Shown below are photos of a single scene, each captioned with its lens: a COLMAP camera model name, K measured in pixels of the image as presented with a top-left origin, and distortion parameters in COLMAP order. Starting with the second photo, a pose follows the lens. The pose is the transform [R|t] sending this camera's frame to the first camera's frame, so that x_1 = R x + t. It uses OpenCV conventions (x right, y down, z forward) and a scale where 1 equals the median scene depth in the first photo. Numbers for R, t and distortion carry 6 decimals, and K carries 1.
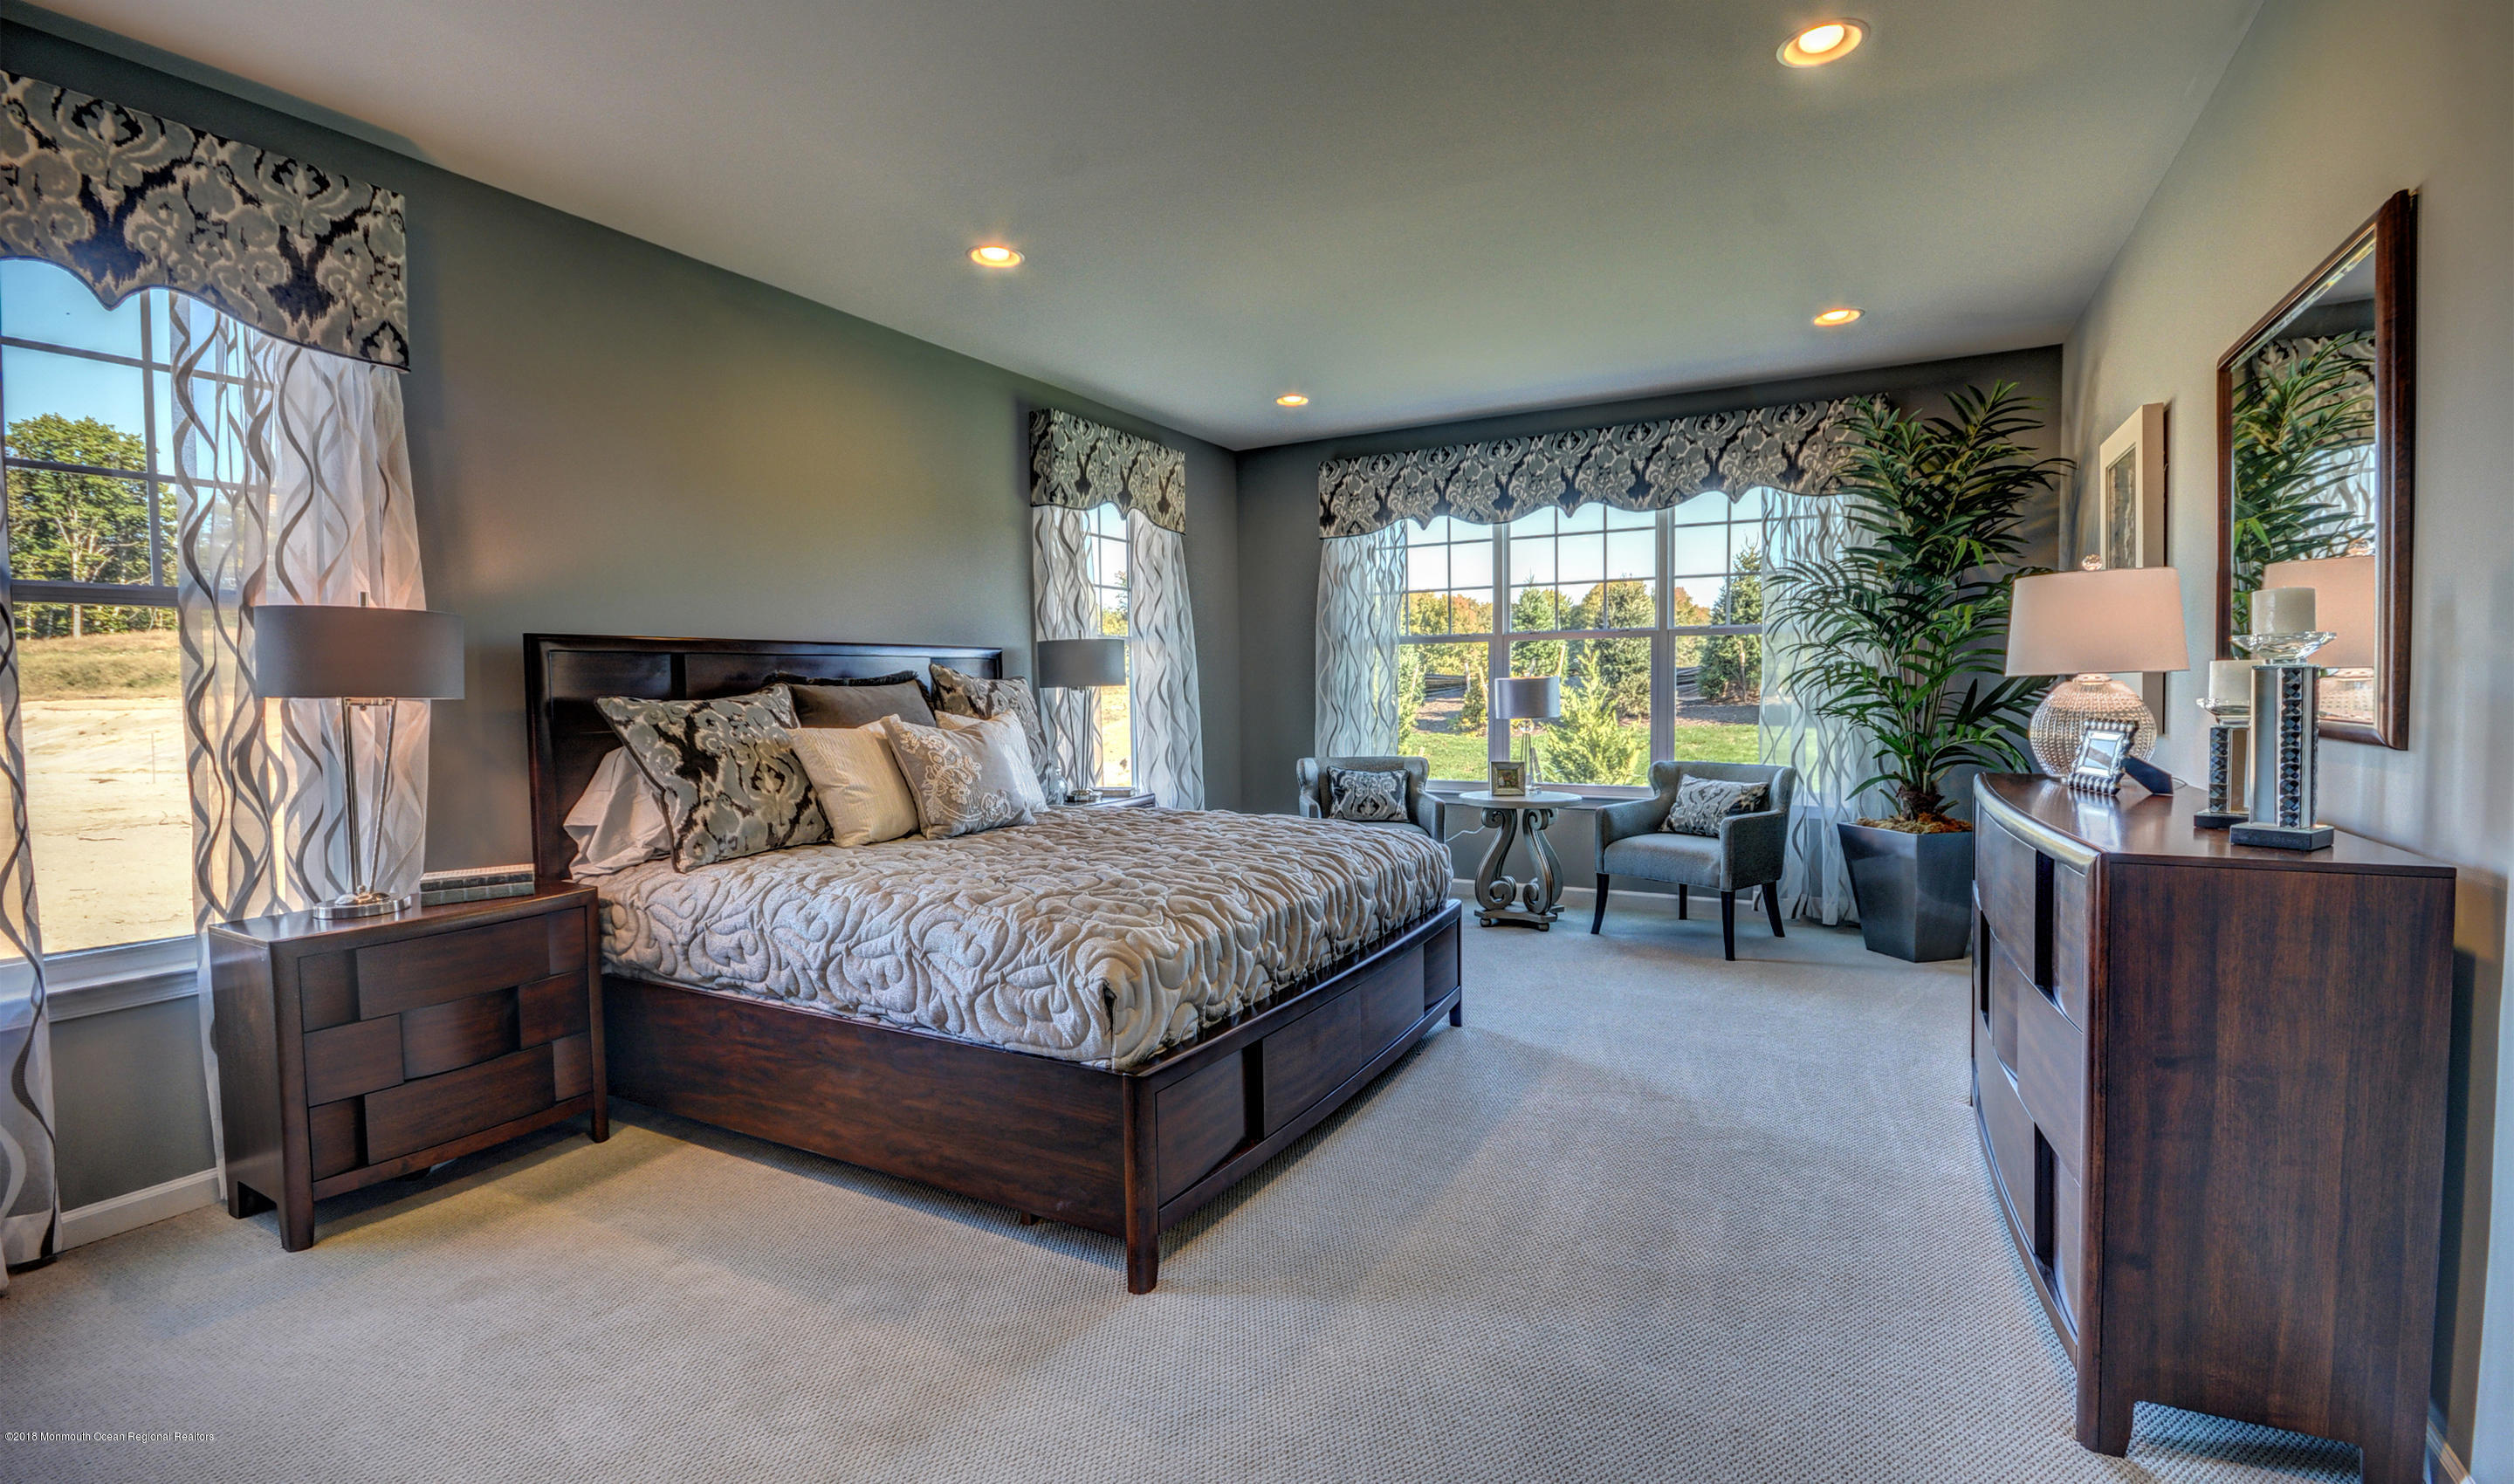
lens RADIAL K [[1122.3, 0, 1260.8], [0, 1122.3, 739.0], [0, 0, 1]] dist [-0.002952, -0.003430]
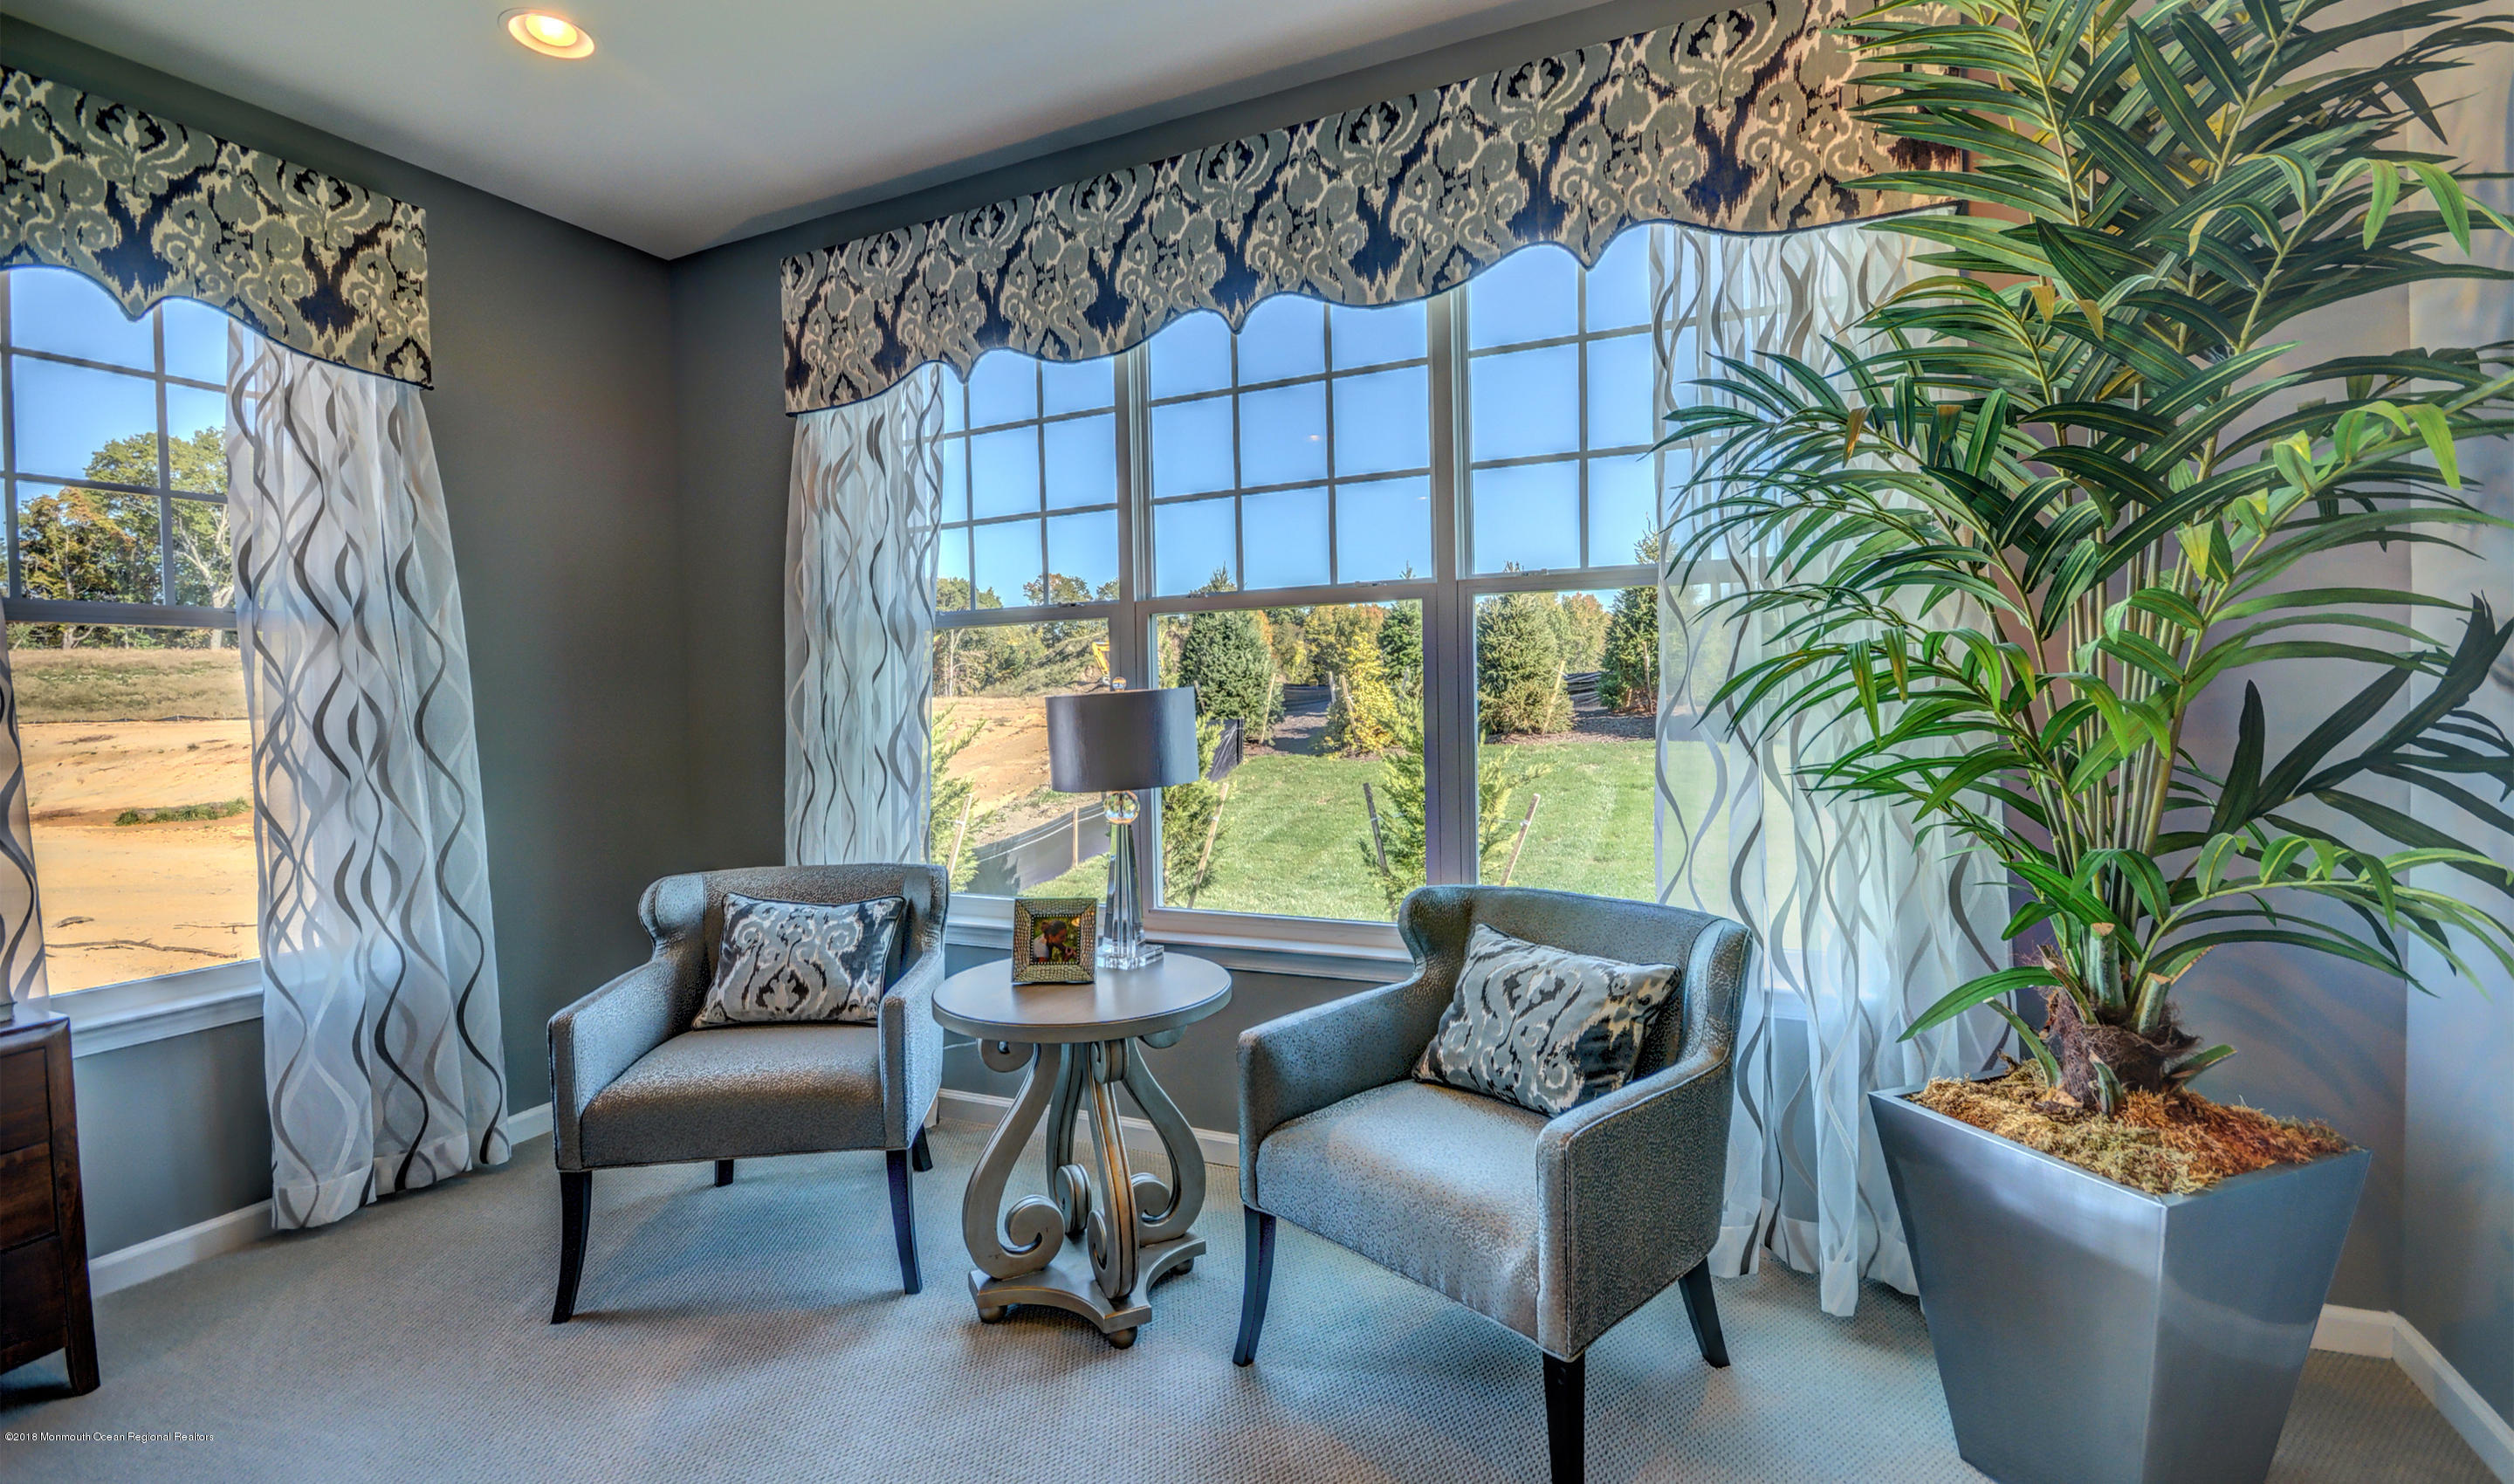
lens RADIAL K [[1122.3, 0, 1254.8], [0, 1122.3, 738.5], [0, 0, 1]] dist [-0.002952, -0.003430]
pose [[0.997821, -0.014793, 0.064297, 0.261168], [0.015475, 0.999829, -0.010123, -0.031750], [-0.064137, 0.011096, 0.997879, 0.575227]]
